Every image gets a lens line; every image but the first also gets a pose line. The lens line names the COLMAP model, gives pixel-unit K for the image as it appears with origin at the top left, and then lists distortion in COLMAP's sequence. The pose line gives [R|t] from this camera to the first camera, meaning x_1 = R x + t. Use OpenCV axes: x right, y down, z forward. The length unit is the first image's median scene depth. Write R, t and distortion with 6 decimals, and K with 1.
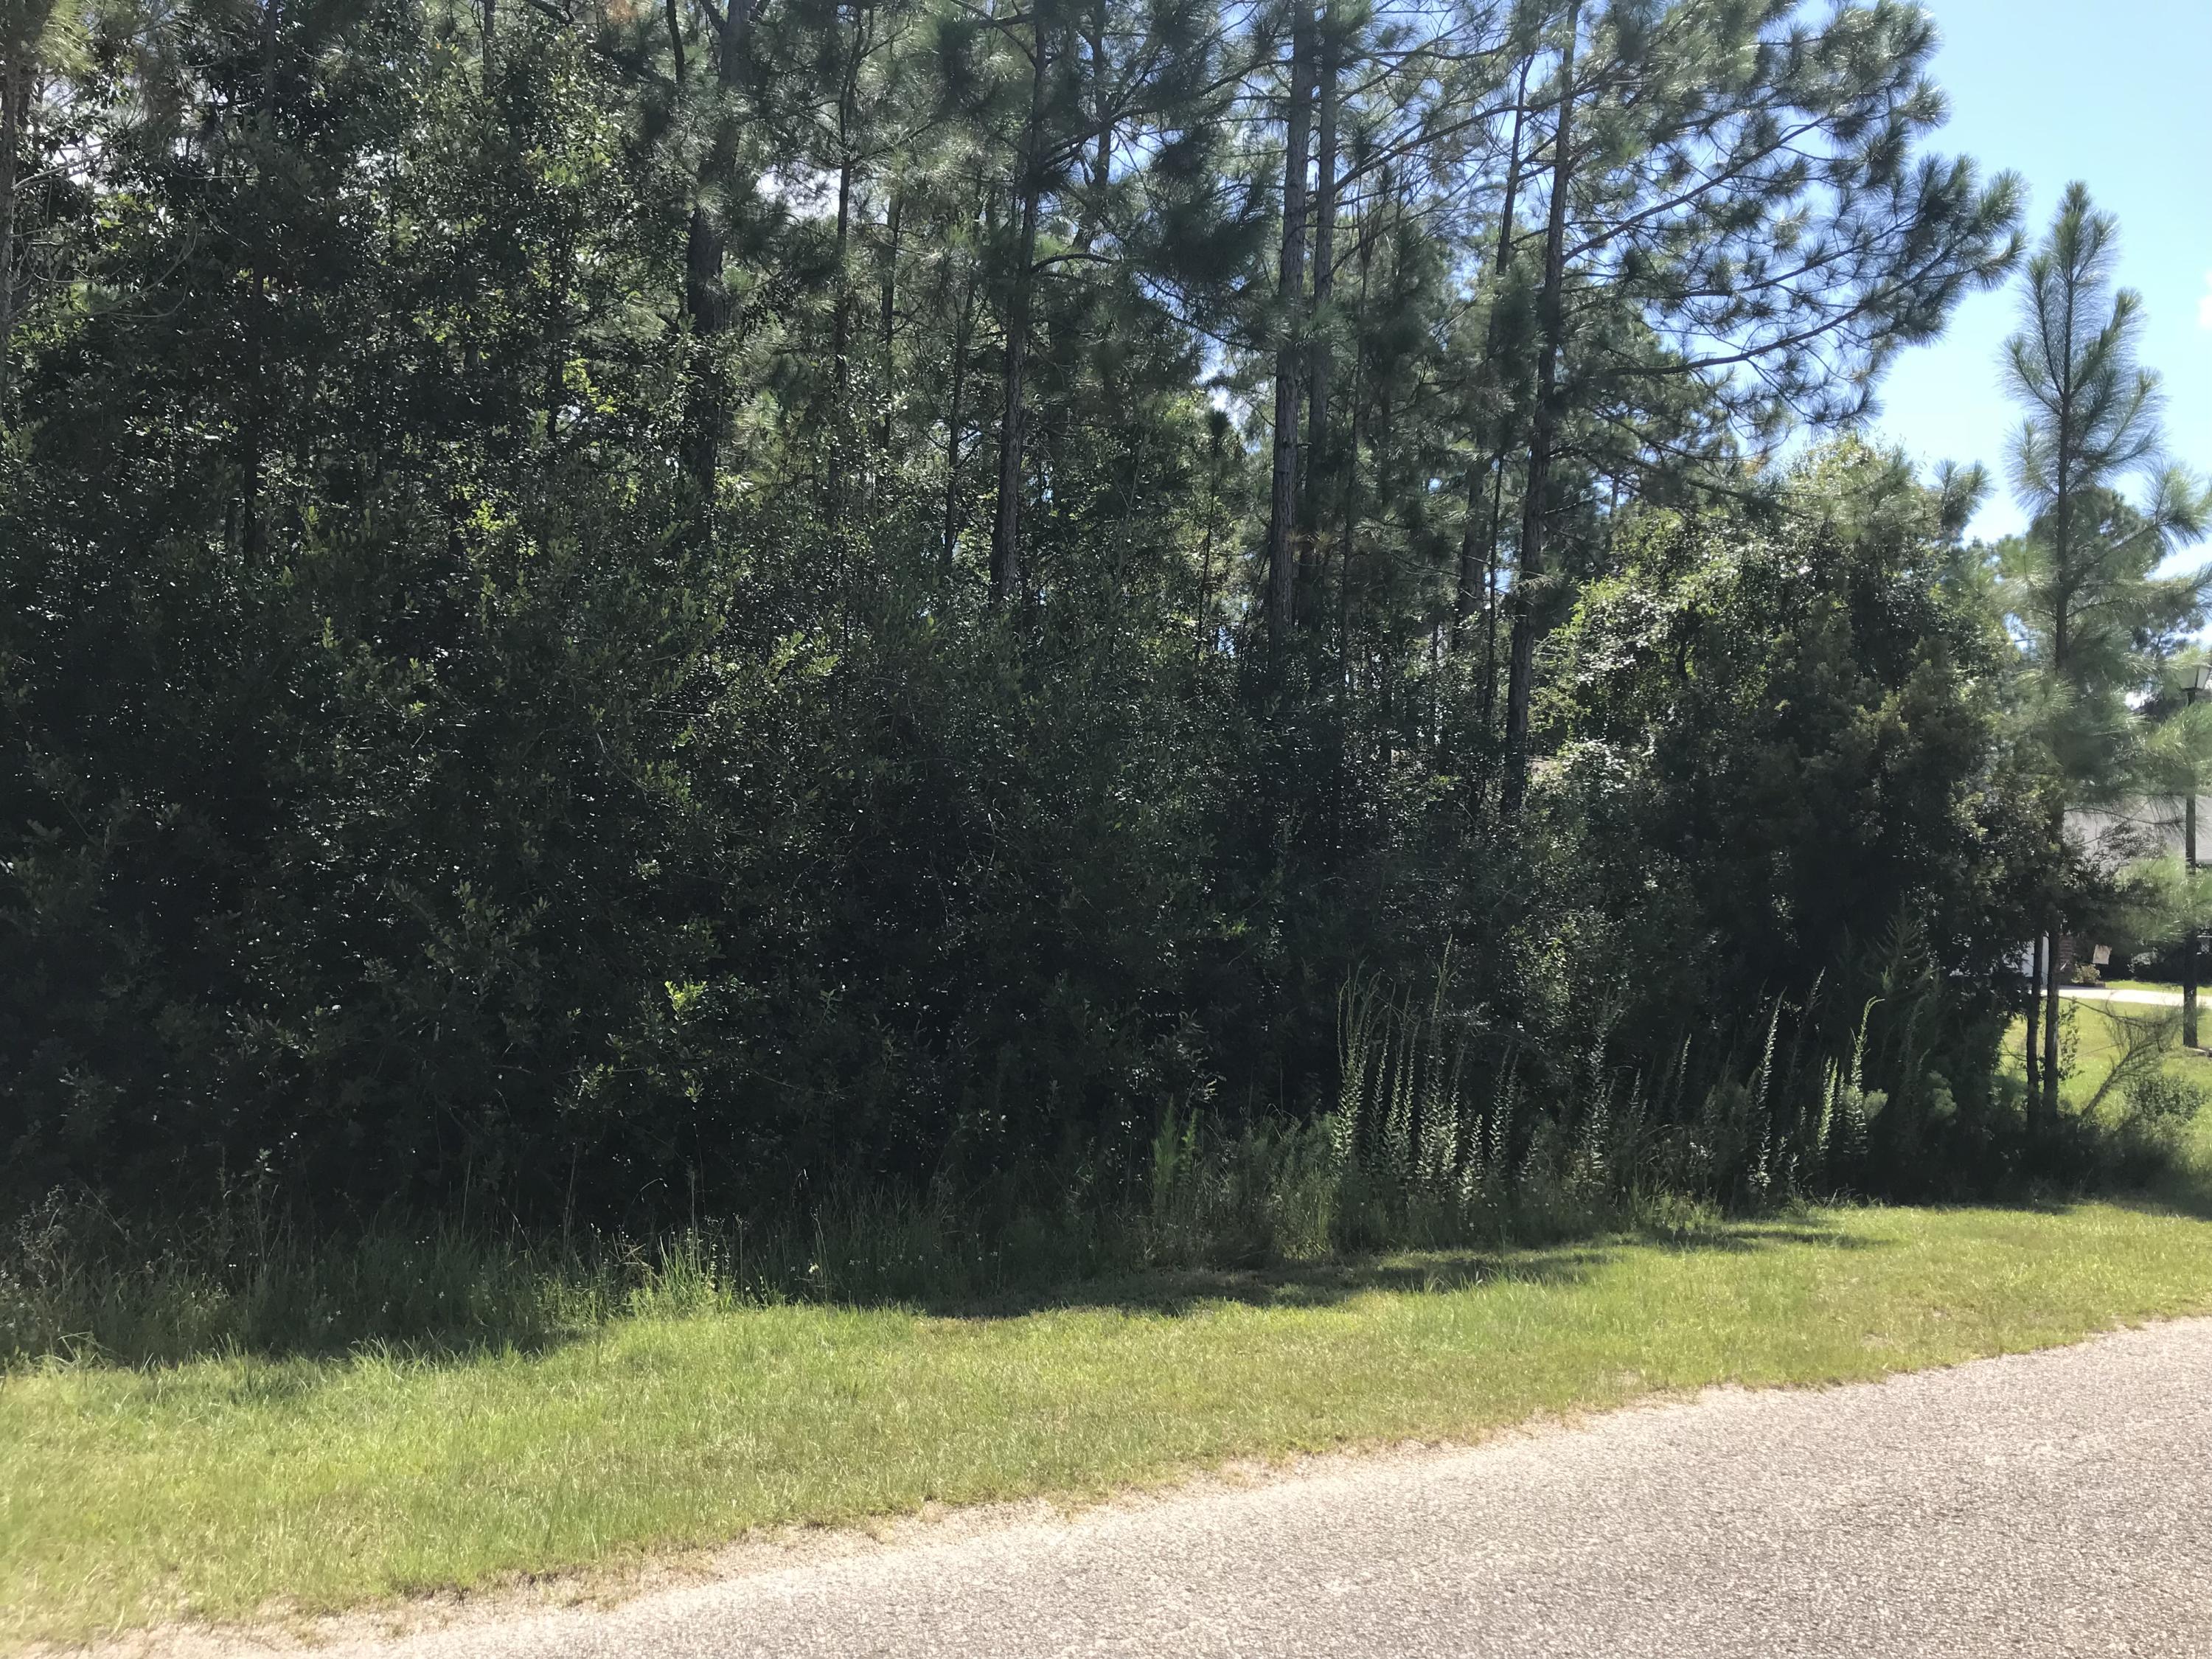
lens RADIAL K [[1789.9, 0, 1104.0], [0, 1789.9, 817.7], [0, 0, 1]] dist [0.006636, -0.002945]
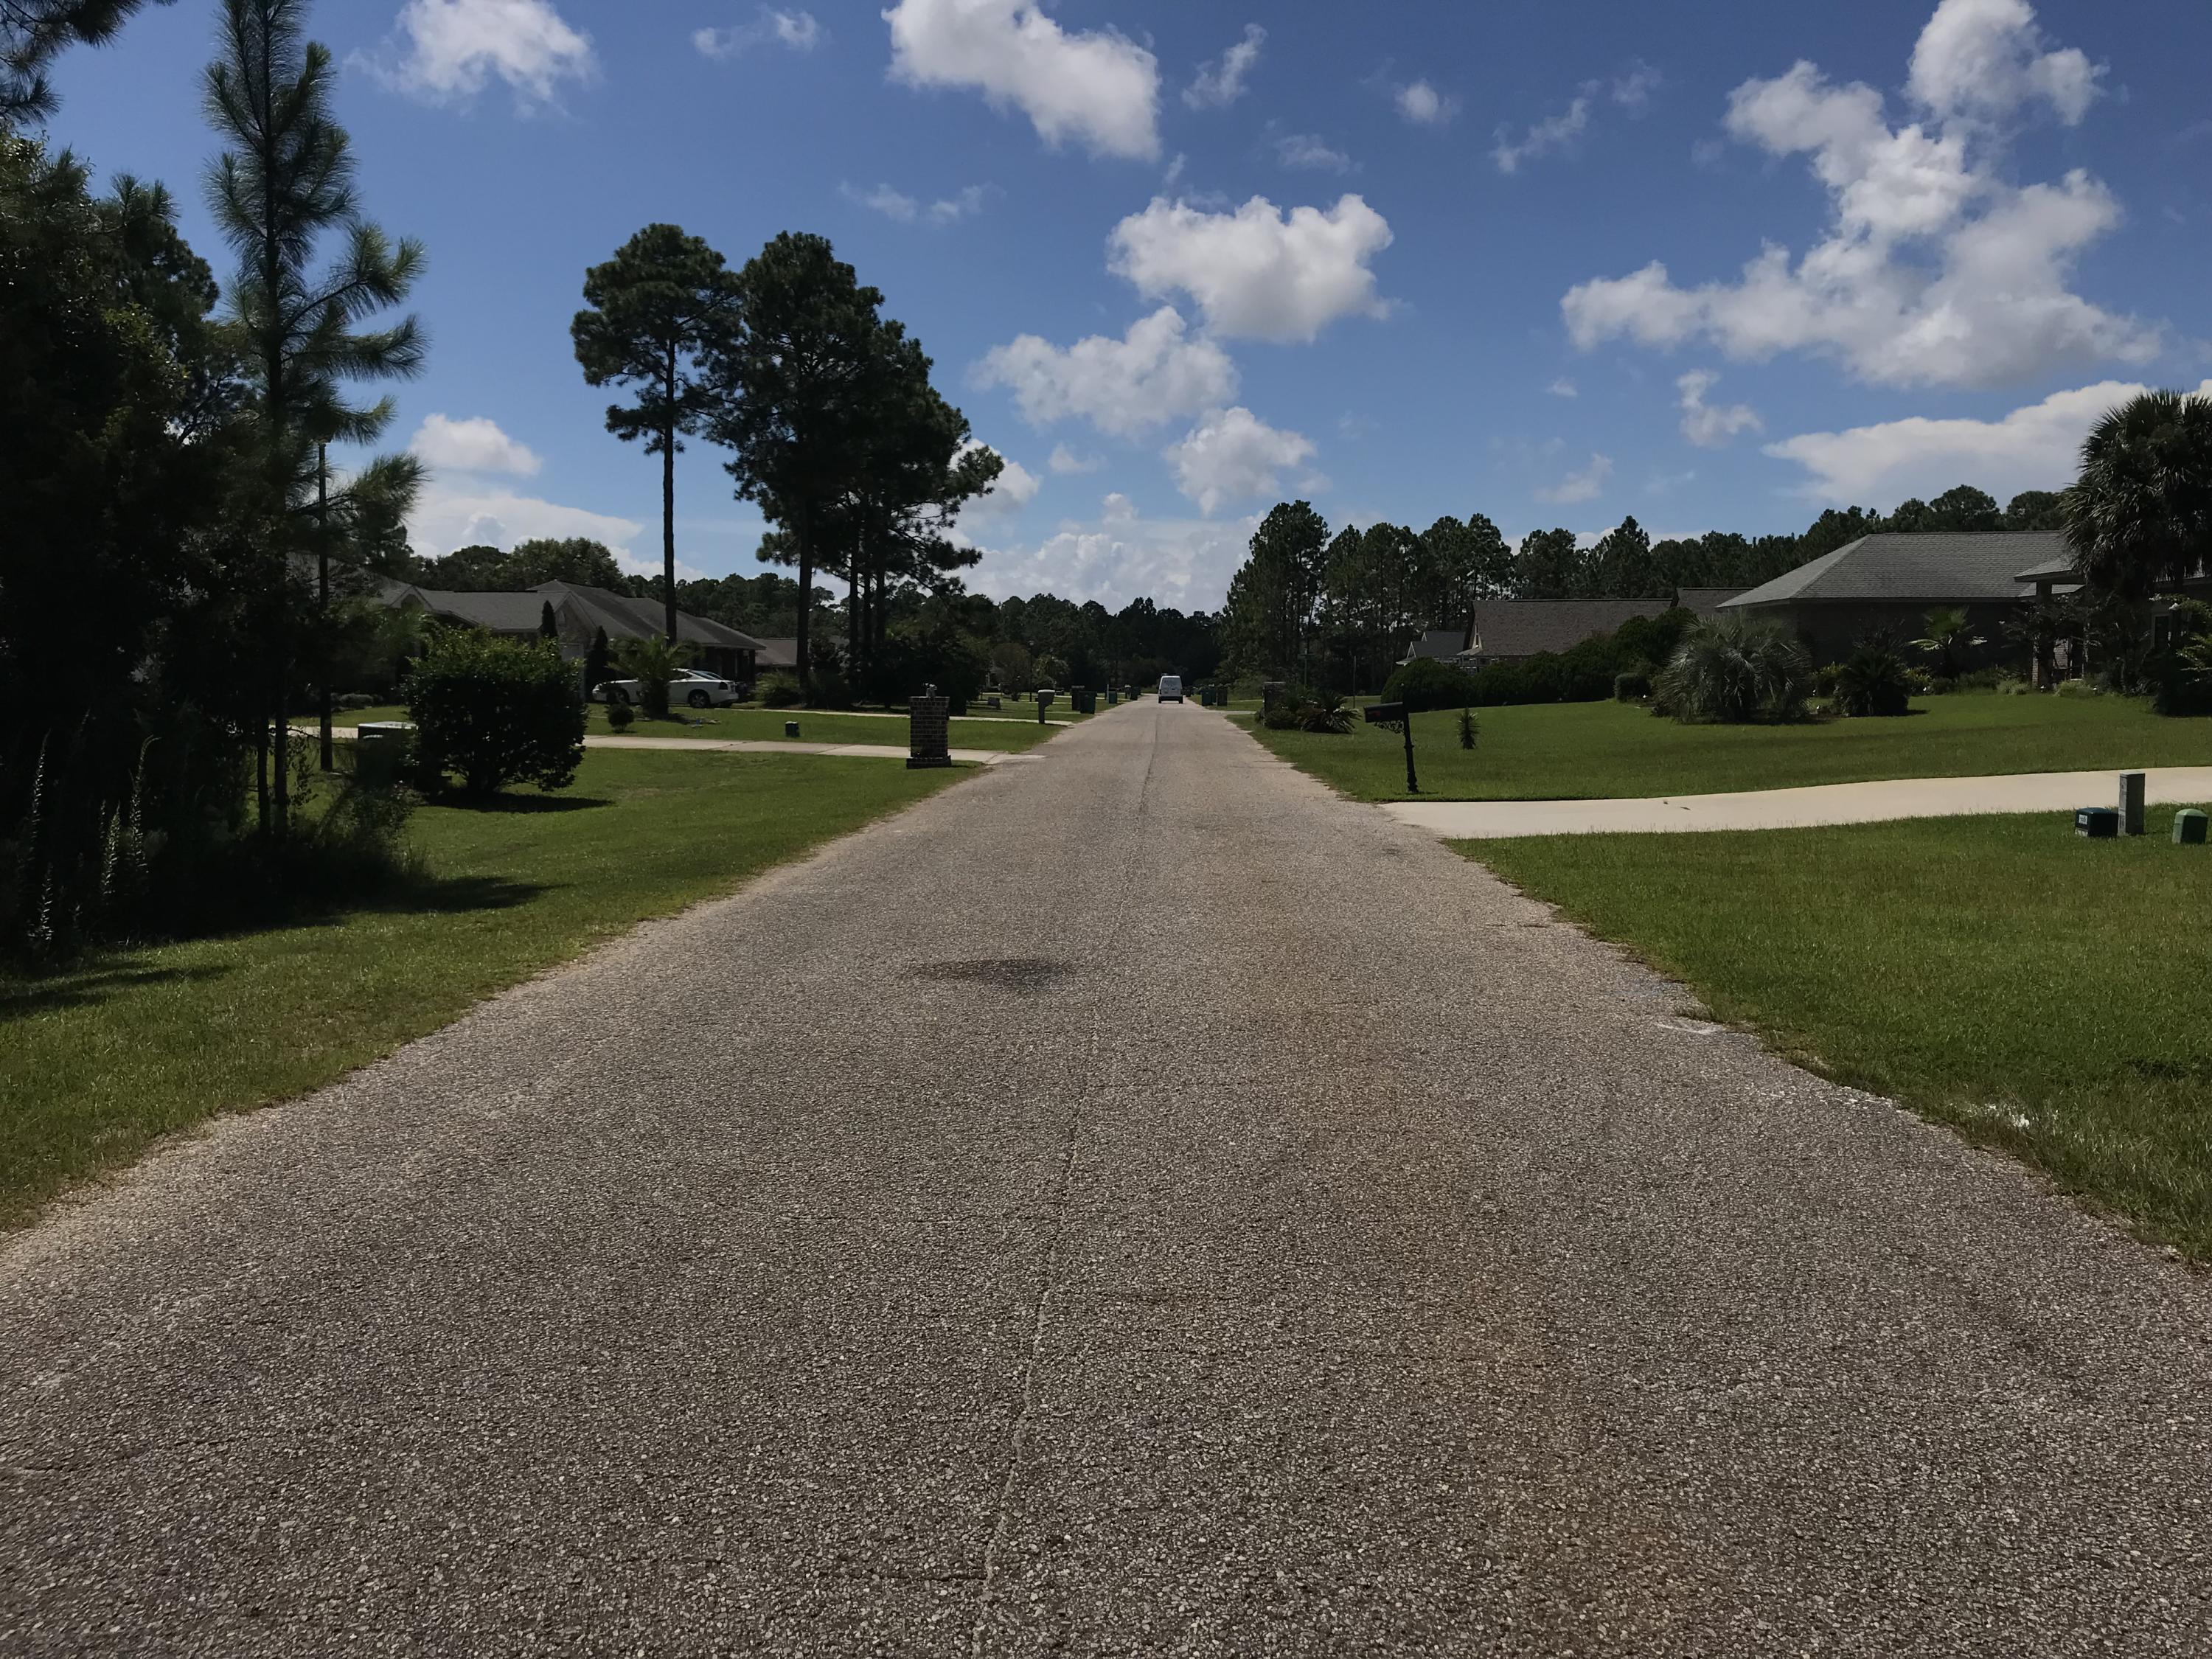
lens RADIAL K [[1804.9, 0, 1106.0], [0, 1804.9, 829.5], [0, 0, 1]] dist [0.010318, -0.010607]
pose [[0.524435, -0.097858, 0.845808, -0.121473], [-0.030236, 0.990607, 0.133359, 0.002338], [-0.850913, -0.095512, 0.516550, 0.028047]]
